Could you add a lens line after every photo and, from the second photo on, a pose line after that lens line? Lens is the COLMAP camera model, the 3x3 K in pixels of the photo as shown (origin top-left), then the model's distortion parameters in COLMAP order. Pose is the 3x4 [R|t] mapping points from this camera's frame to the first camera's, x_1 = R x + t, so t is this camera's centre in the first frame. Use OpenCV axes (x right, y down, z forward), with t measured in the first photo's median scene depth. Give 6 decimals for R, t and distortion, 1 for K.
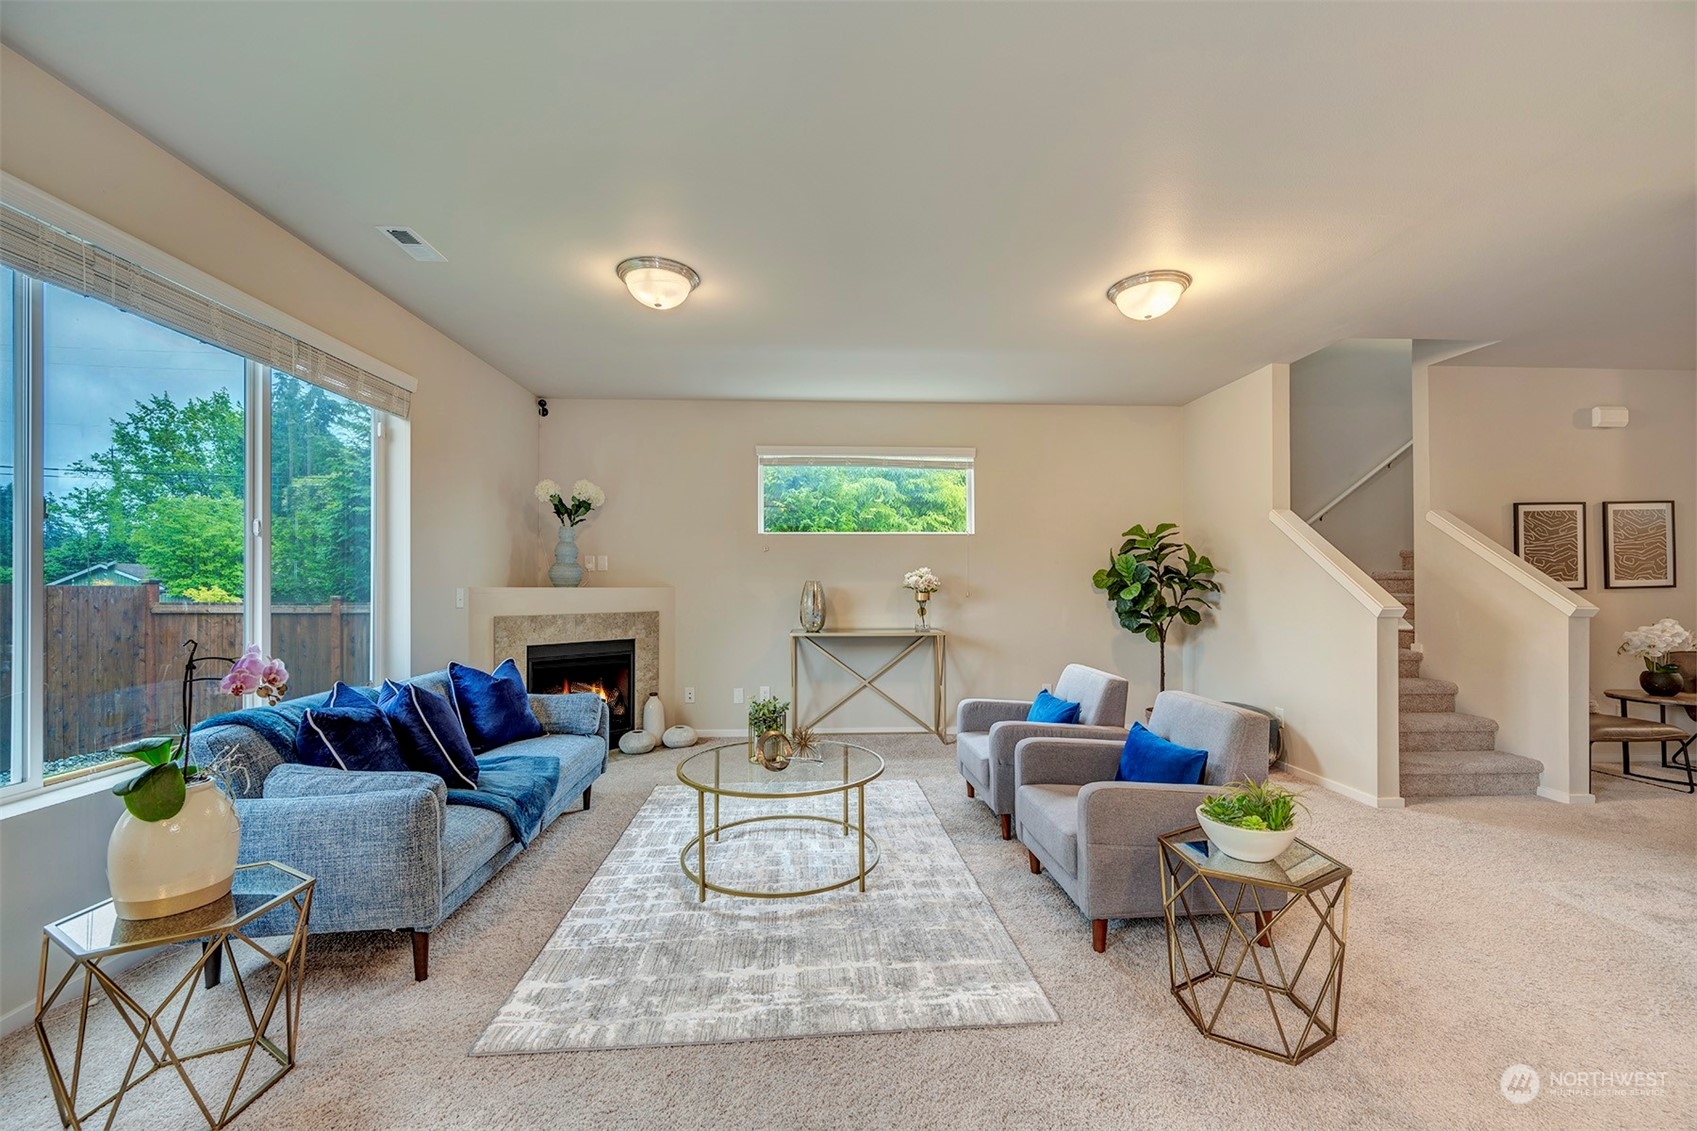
lens RADIAL K [[667.4, 0, 849.0], [0, 667.4, 580.5], [0, 0, 1]] dist [-0.001053, 0.000221]
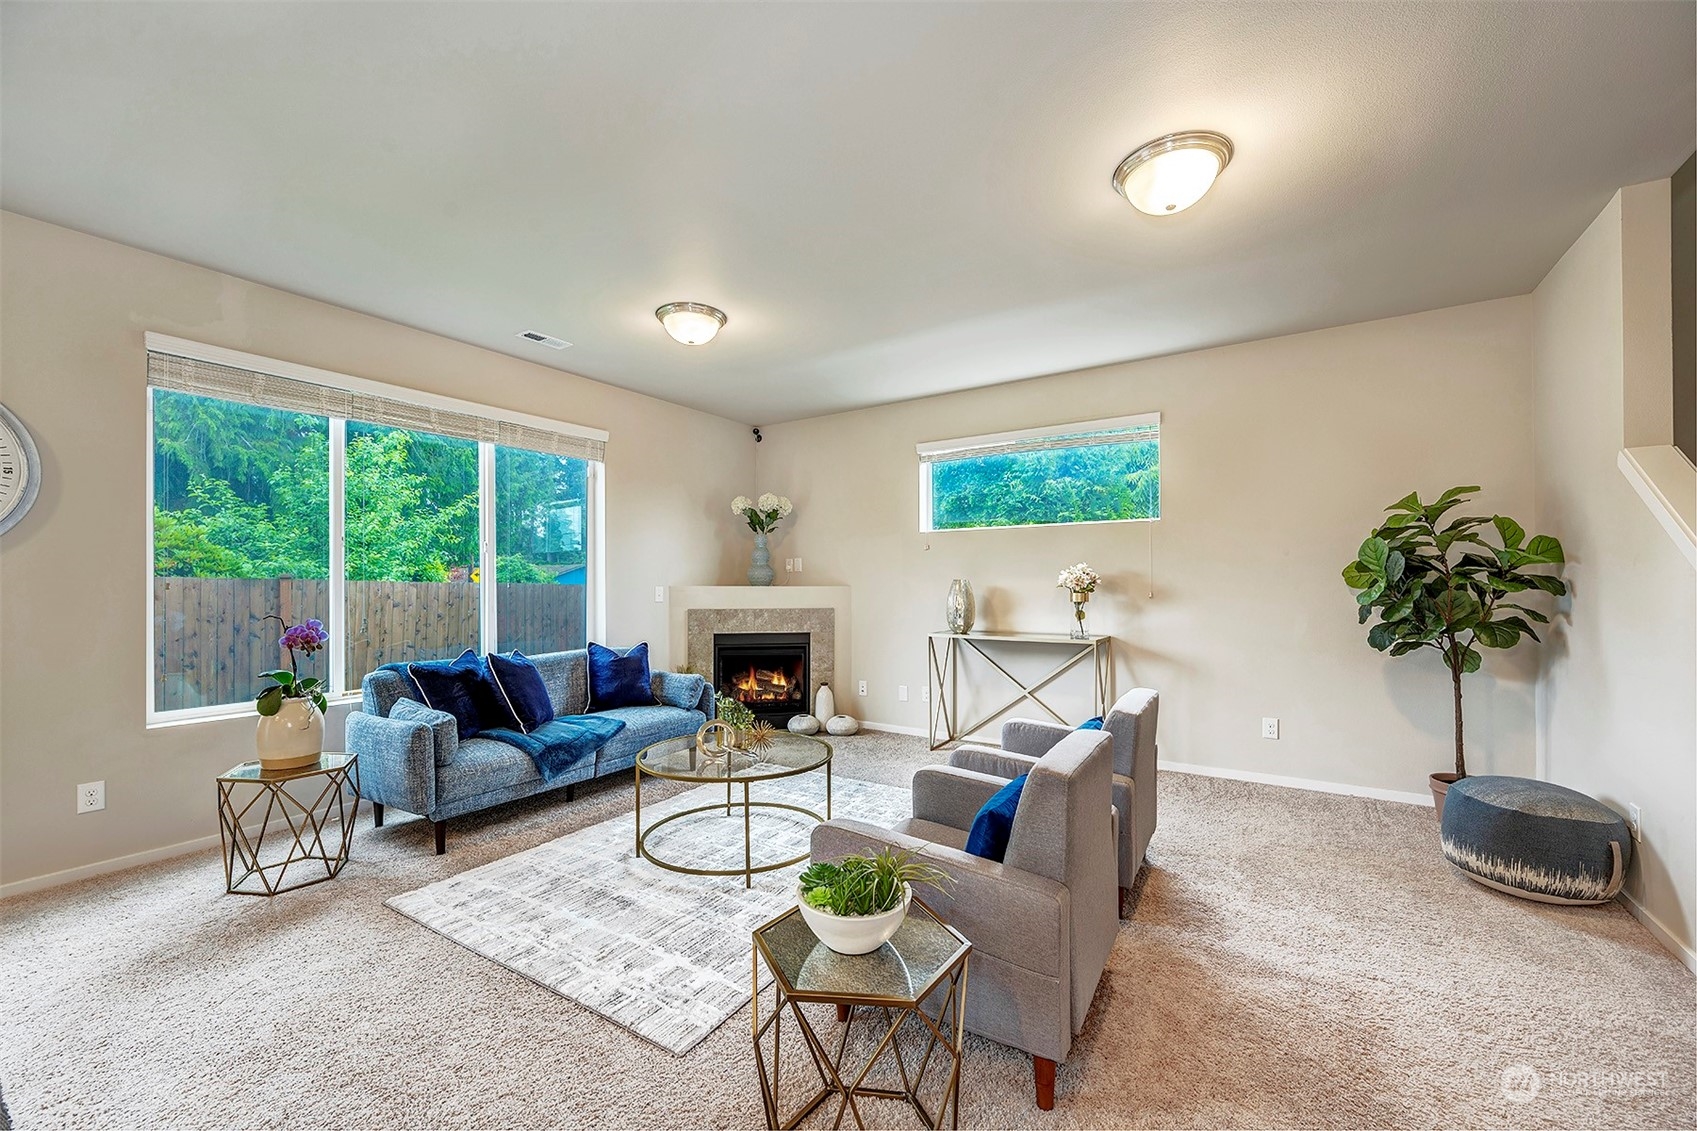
lens RADIAL K [[667.4, 0, 846.8], [0, 667.4, 576.2], [0, 0, 1]] dist [-0.001053, 0.000221]
pose [[0.806688, -0.007891, -0.590925, 0.391255], [0.005439, 0.999968, -0.005927, 0.000637], [0.590953, 0.001567, 0.806705, 0.142134]]
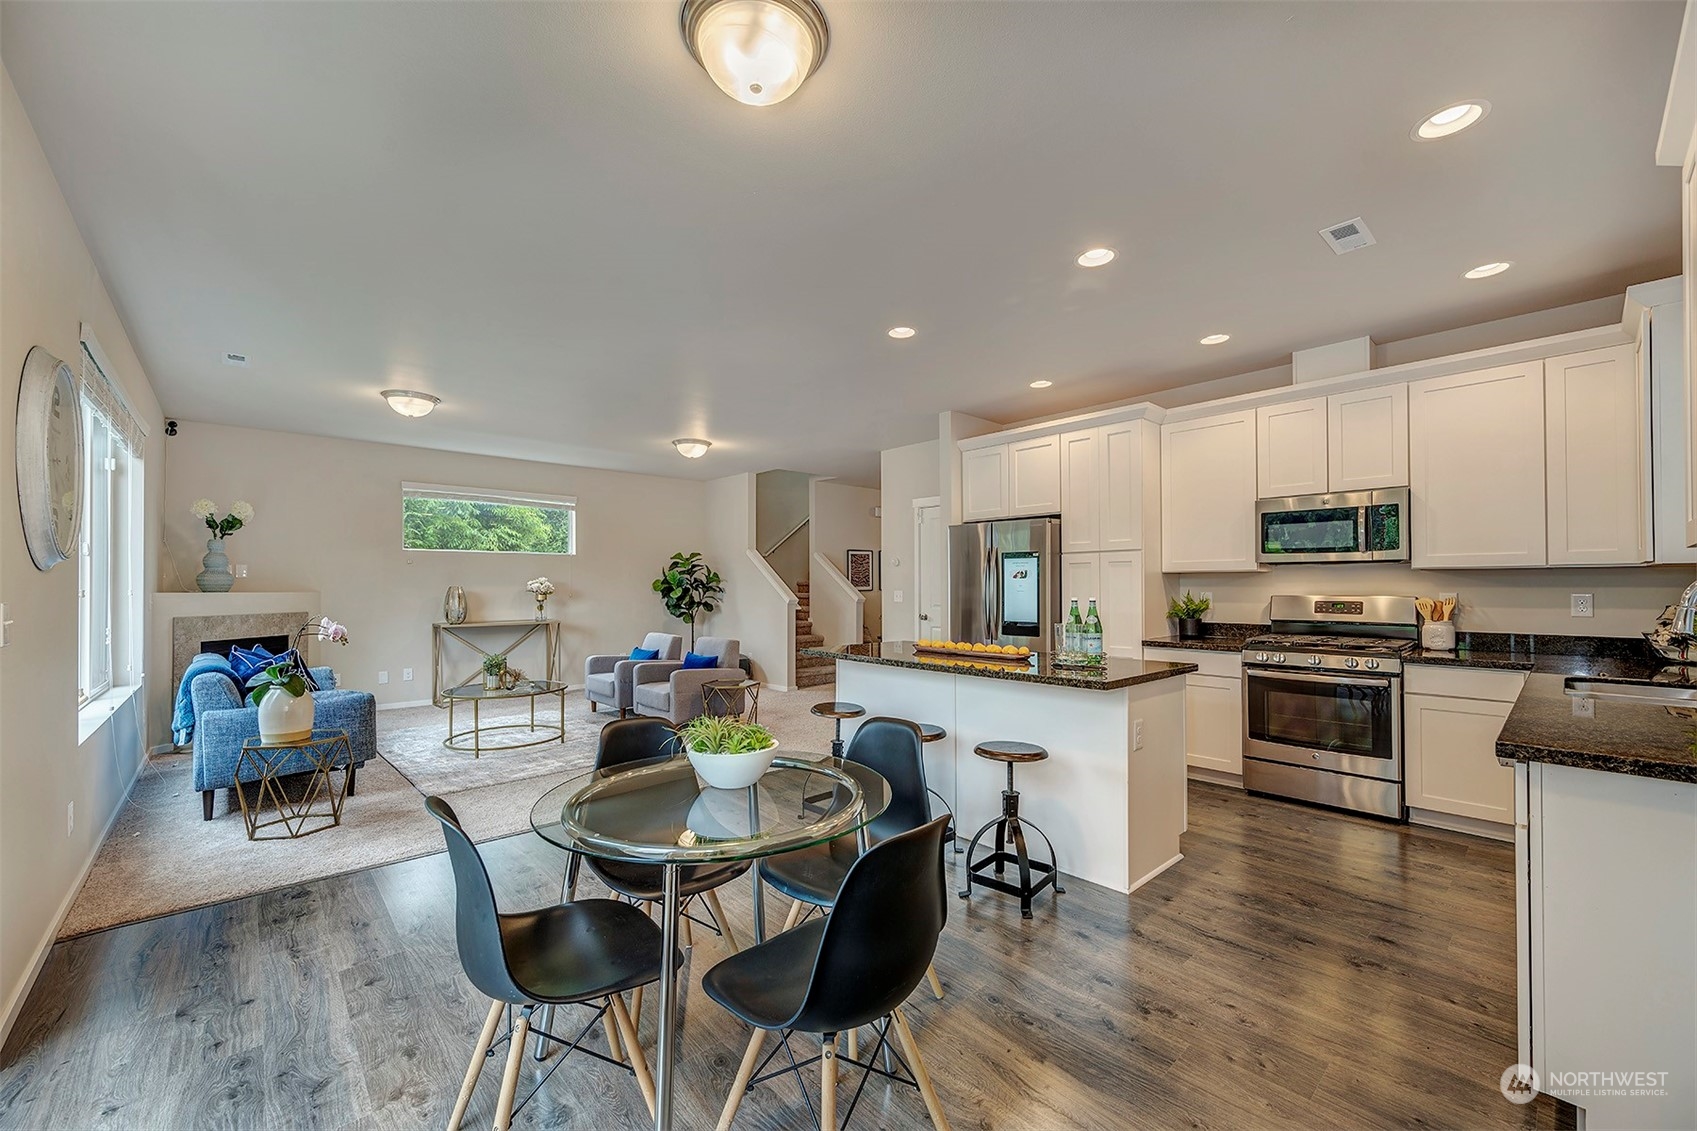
lens RADIAL K [[667.4, 0, 850.4], [0, 667.4, 578.6], [0, 0, 1]] dist [-0.001053, 0.000221]
pose [[0.769796, 0.007098, 0.638251, -0.314680], [-0.002908, 0.999967, -0.007613, -0.008341], [-0.638284, 0.004004, 0.769791, -0.578651]]
